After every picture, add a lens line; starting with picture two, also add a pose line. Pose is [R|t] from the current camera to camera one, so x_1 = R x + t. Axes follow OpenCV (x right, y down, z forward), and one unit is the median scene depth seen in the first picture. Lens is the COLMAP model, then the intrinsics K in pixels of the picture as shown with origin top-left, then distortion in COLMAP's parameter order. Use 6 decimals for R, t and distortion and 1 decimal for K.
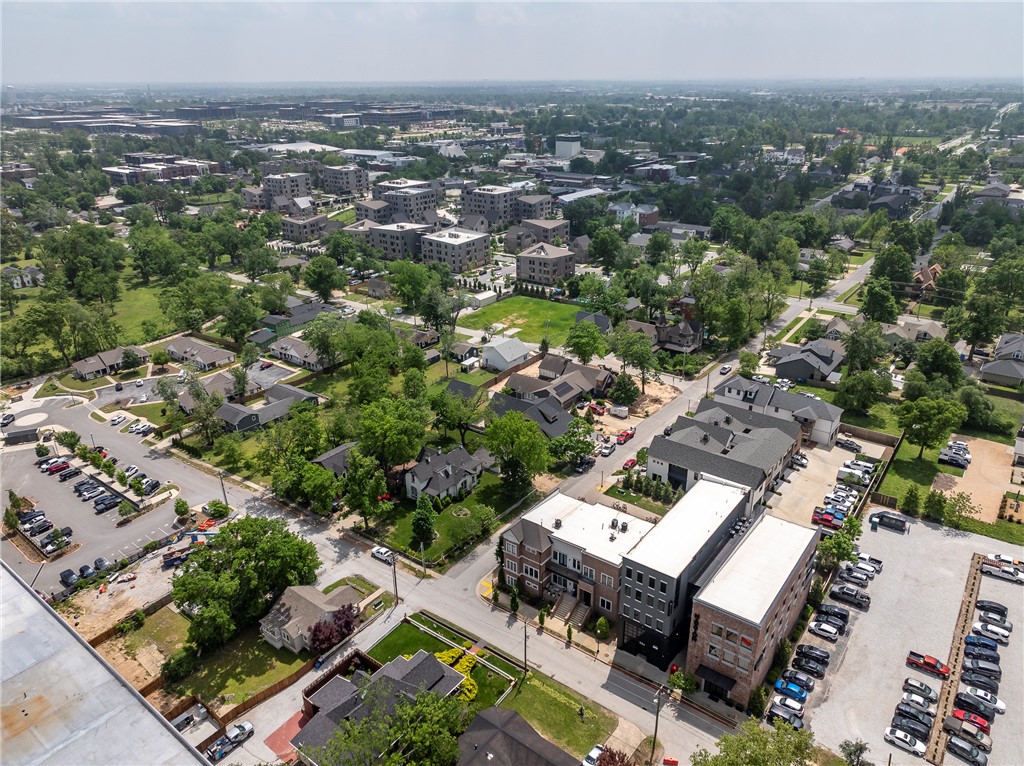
lens RADIAL K [[700.0, 0, 511.9], [0, 700.0, 381.9], [0, 0, 1]] dist [-0.010627, 0.021591]
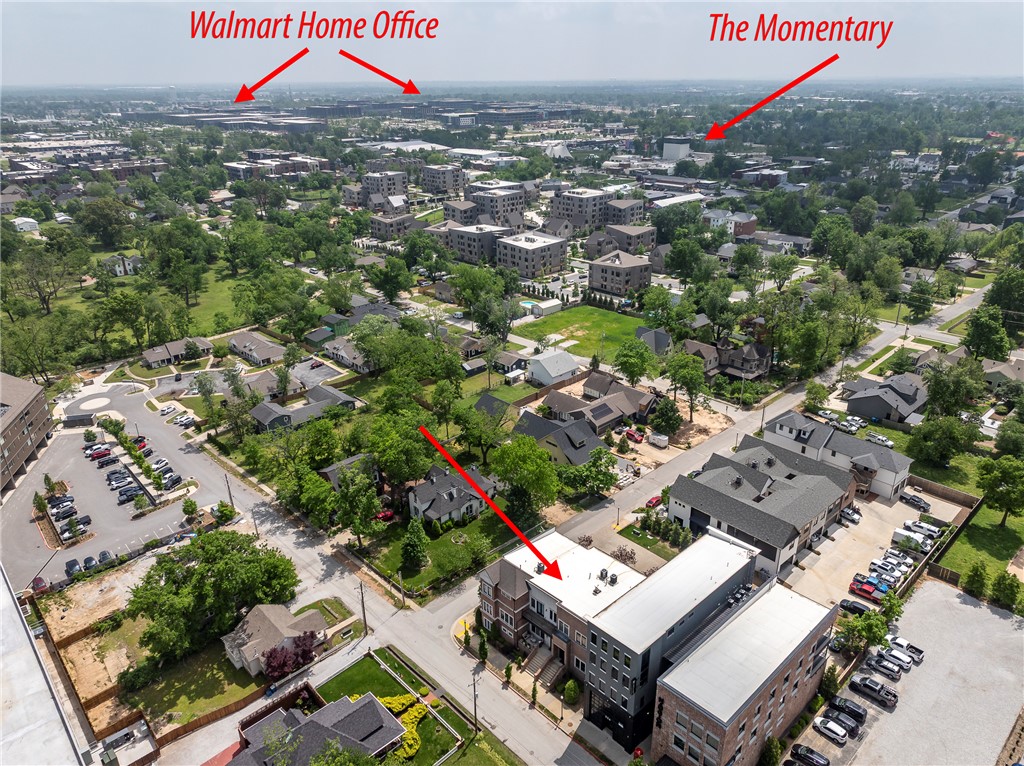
lens RADIAL K [[700.0, 0, 511.2], [0, 700.0, 380.2], [0, 0, 1]] dist [-0.010627, 0.021591]
pose [[0.986286, 0.064330, -0.151992, 0.095775], [-0.064537, 0.997909, 0.003575, -0.027397], [0.151905, 0.006283, 0.988375, 0.055972]]
